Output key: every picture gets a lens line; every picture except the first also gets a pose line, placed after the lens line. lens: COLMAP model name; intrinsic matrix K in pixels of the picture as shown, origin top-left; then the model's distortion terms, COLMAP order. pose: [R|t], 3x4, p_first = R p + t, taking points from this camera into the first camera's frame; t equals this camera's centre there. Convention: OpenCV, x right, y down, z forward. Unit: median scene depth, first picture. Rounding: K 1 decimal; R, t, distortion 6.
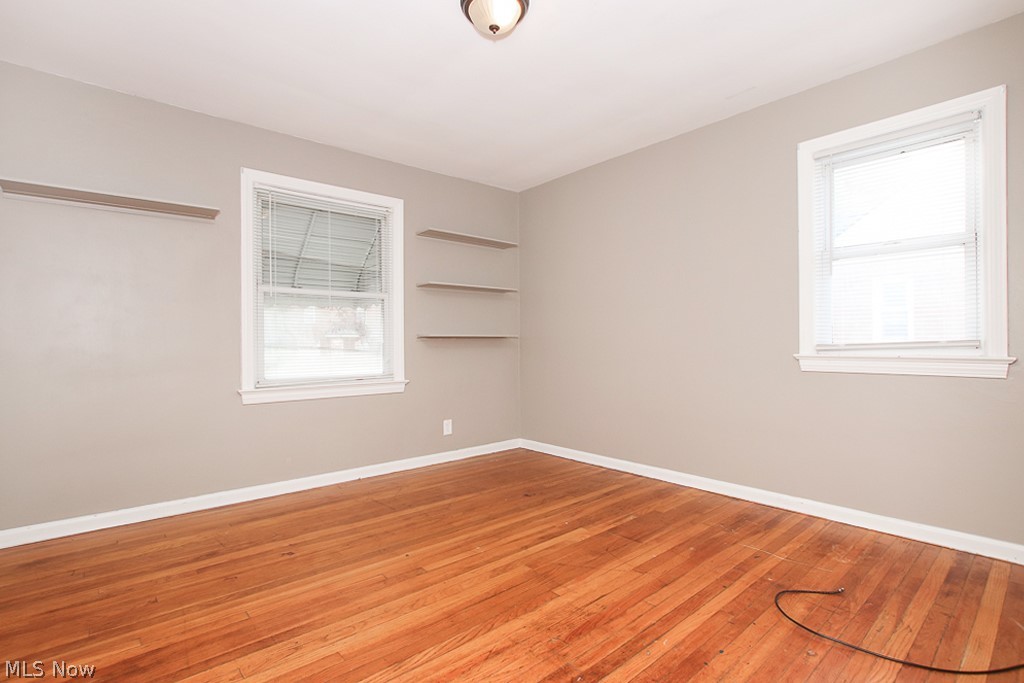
lens RADIAL K [[482.1, 0, 512.0], [0, 482.1, 341.5], [0, 0, 1]] dist [-0.010636, 0.000225]
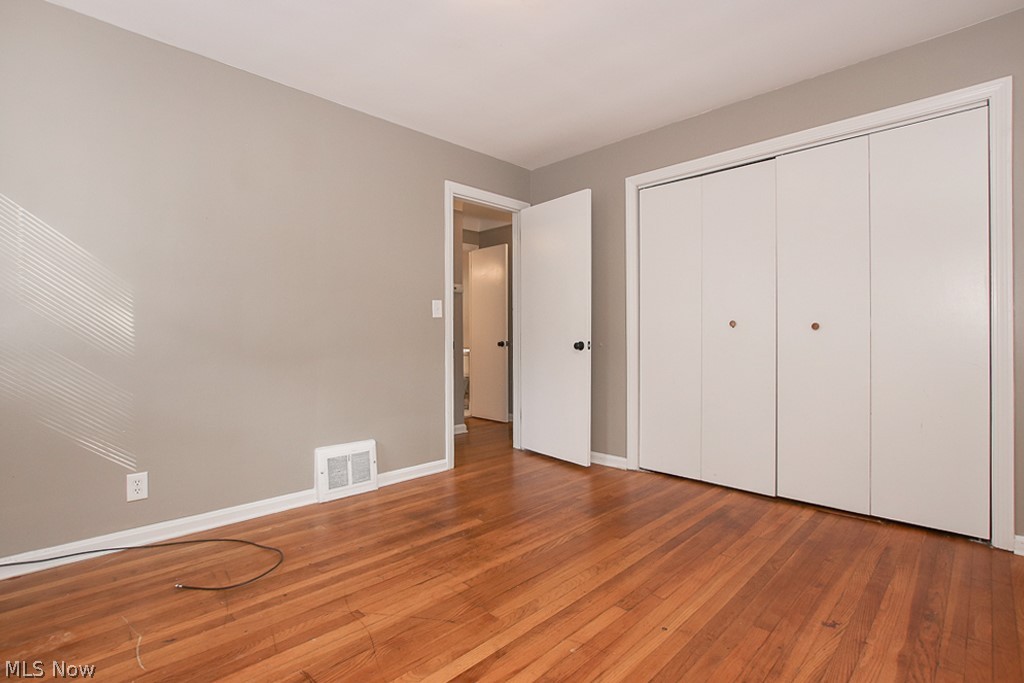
lens RADIAL K [[482.1, 0, 512.0], [0, 482.1, 341.5], [0, 0, 1]] dist [-0.010636, 0.000225]
pose [[-0.997150, 0.013383, -0.074242, 0.056833], [0.012836, 0.999887, 0.007843, 0.011495], [0.074338, 0.006868, -0.997209, 1.769287]]
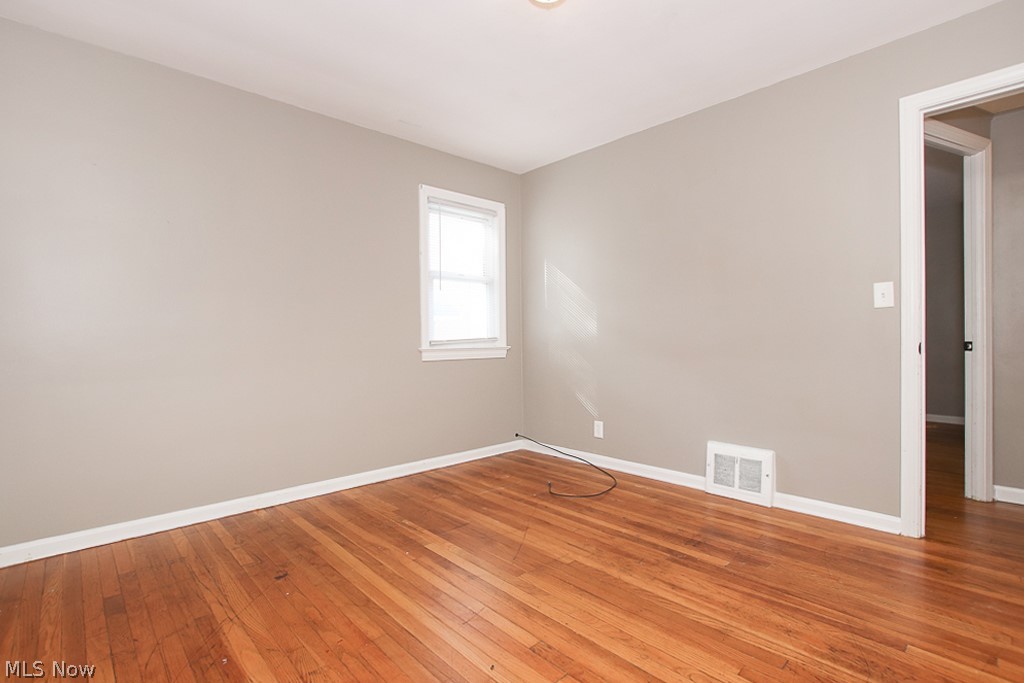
lens RADIAL K [[484.7, 0, 504.4], [0, 484.7, 338.4], [0, 0, 1]] dist [-0.012439, 0.000299]
pose [[-0.029156, 0.006186, 0.999556, -0.901559], [0.008771, 0.999944, -0.005933, 0.012943], [-0.999536, 0.008595, -0.029209, 1.046745]]
